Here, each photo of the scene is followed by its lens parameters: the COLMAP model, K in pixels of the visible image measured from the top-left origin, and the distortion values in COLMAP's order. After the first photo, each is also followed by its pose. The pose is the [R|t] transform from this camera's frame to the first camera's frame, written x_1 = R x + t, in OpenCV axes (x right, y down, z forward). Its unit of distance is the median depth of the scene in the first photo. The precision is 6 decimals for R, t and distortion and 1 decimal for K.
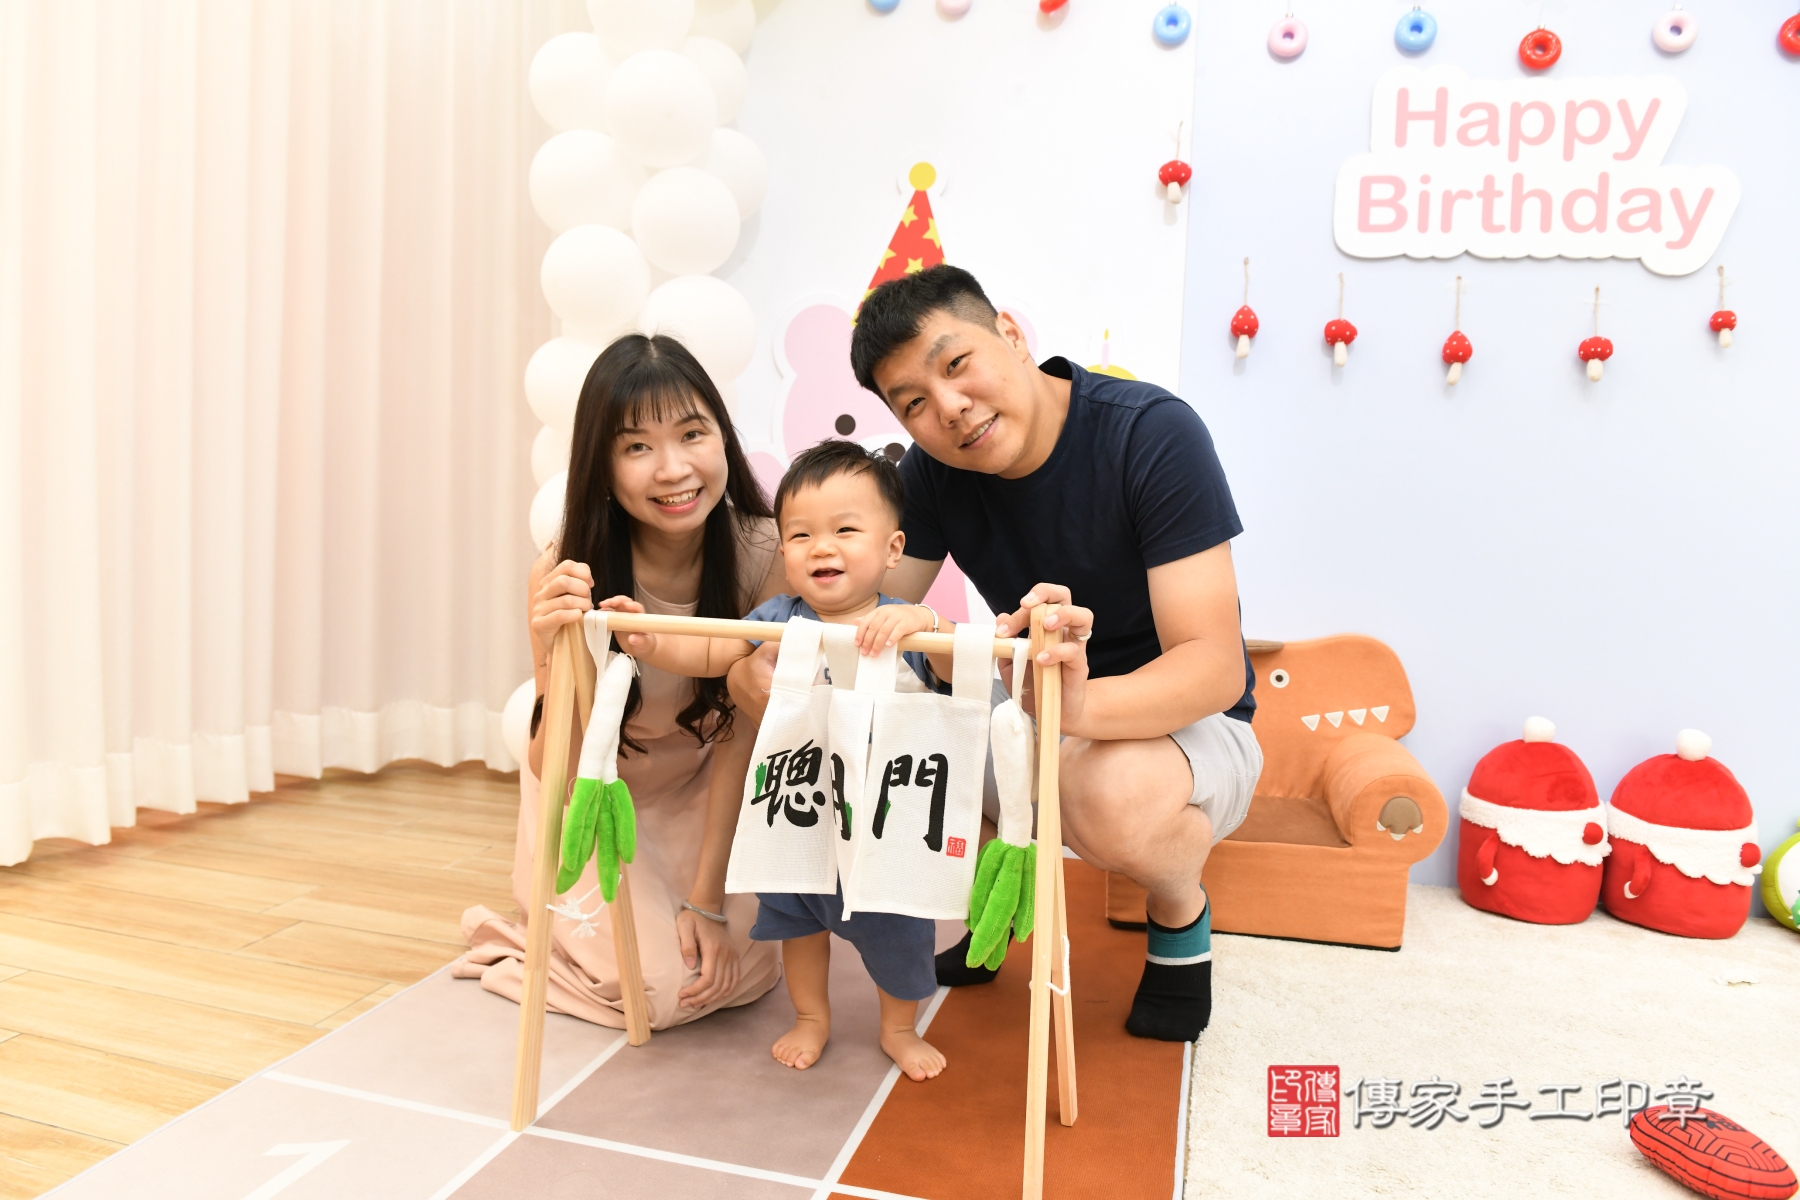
lens RADIAL K [[1231.3, 0, 860.4], [0, 1231.3, 616.0], [0, 0, 1]] dist [-0.052757, -0.001376]
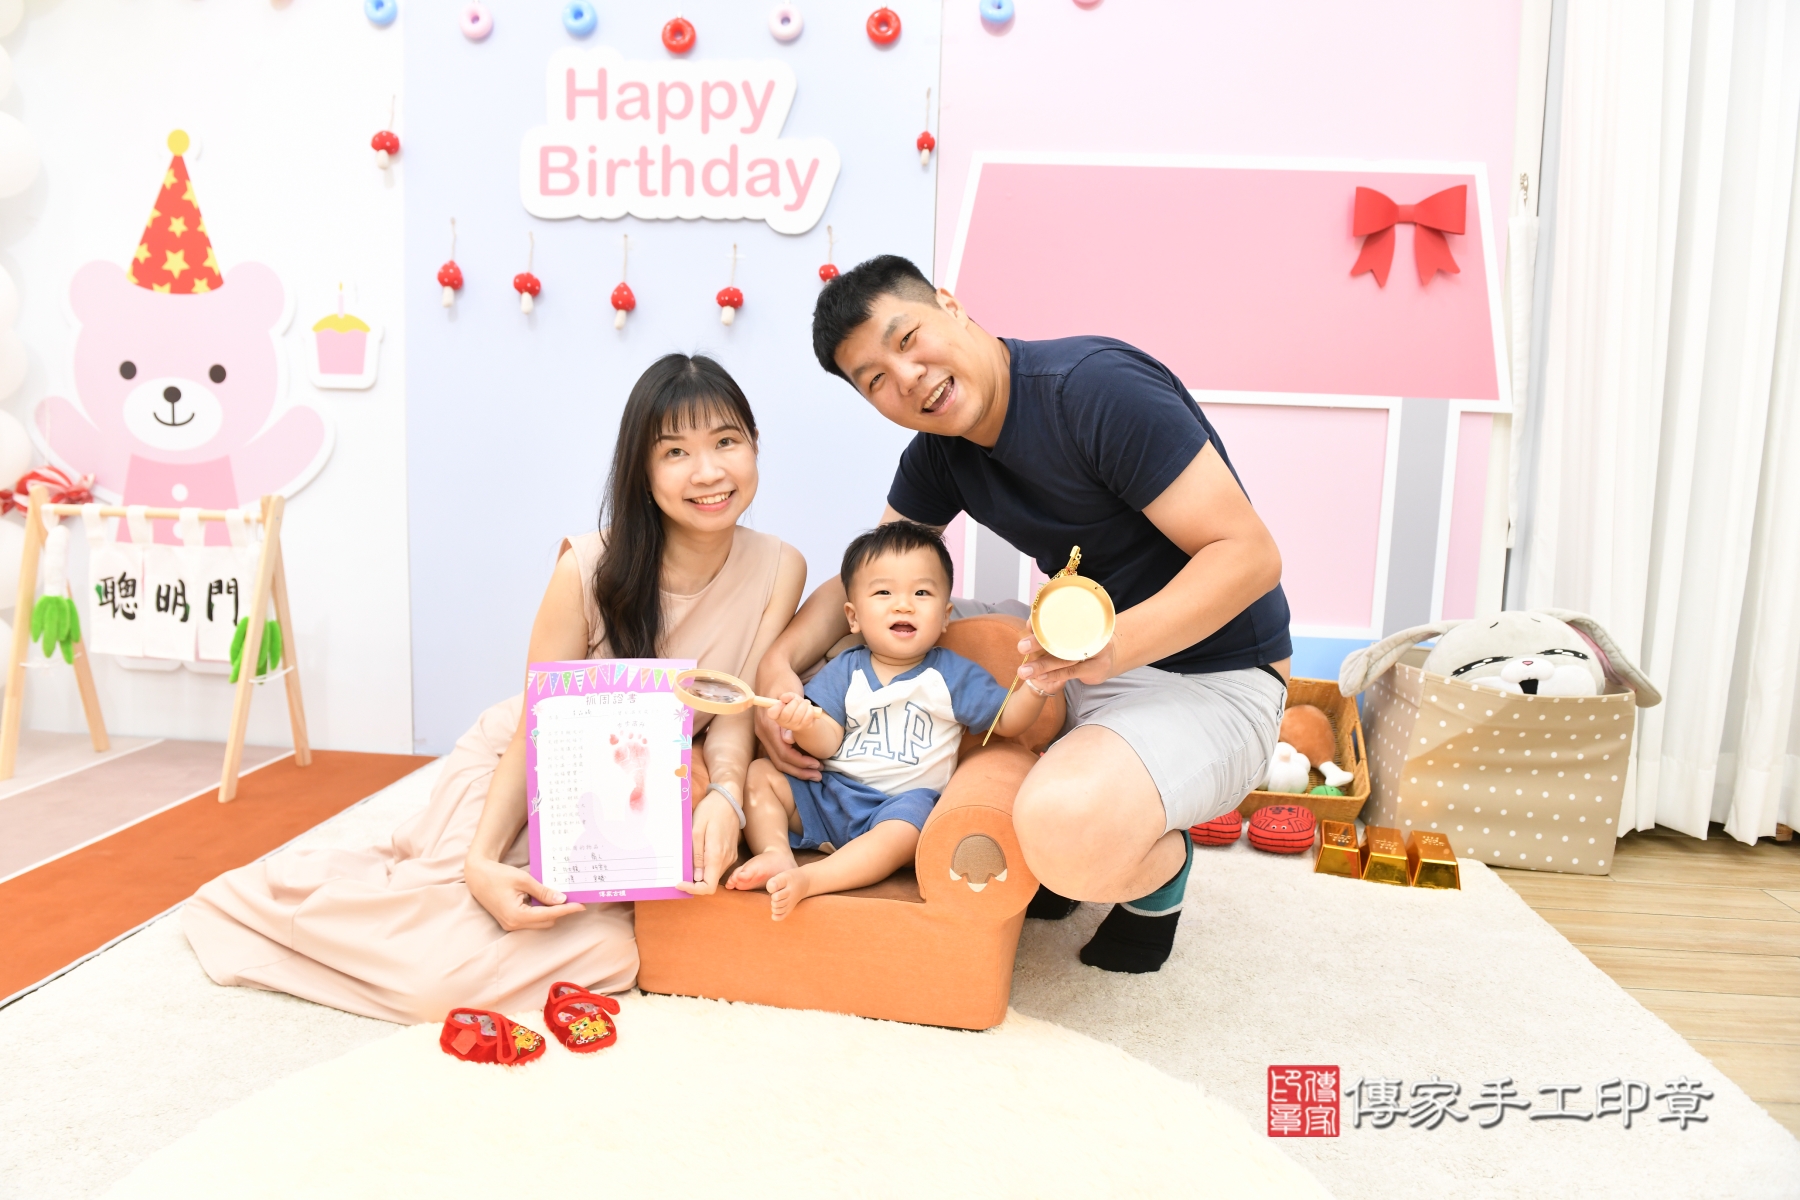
lens RADIAL K [[1231.3, 0, 879.0], [0, 1231.3, 612.0], [0, 0, 1]] dist [-0.052757, -0.001376]
pose [[0.985460, -0.036098, 0.166030, 0.543809], [0.025296, 0.997451, 0.066721, 0.008266], [-0.168015, -0.061550, 0.983861, -0.222059]]
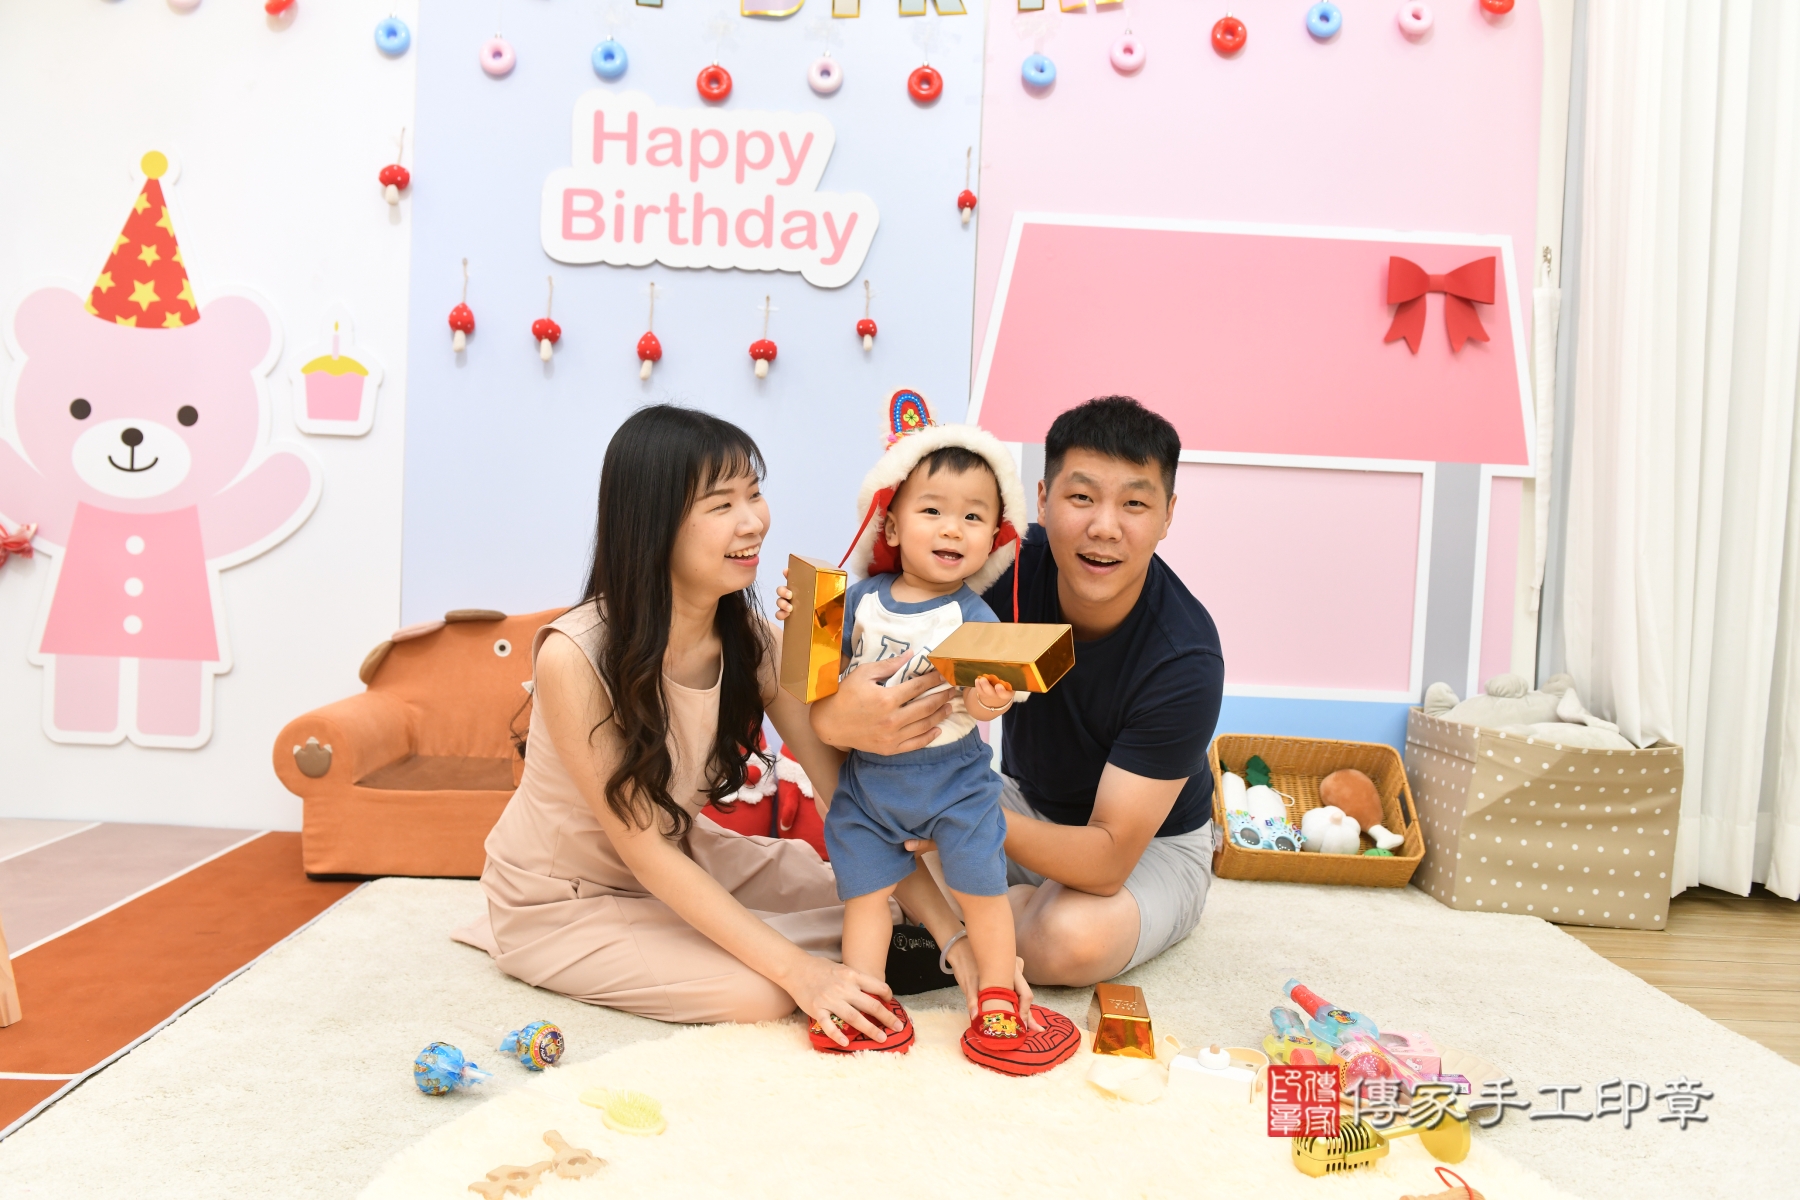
lens RADIAL K [[1390.7, 0, 895.5], [0, 1390.7, 607.4], [0, 0, 1]] dist [-0.027253, -0.004602]
pose [[0.961661, -0.016306, 0.273756, 0.367197], [0.021609, 0.999633, -0.016365, 0.044988], [-0.273389, 0.021653, 0.961660, -0.290707]]
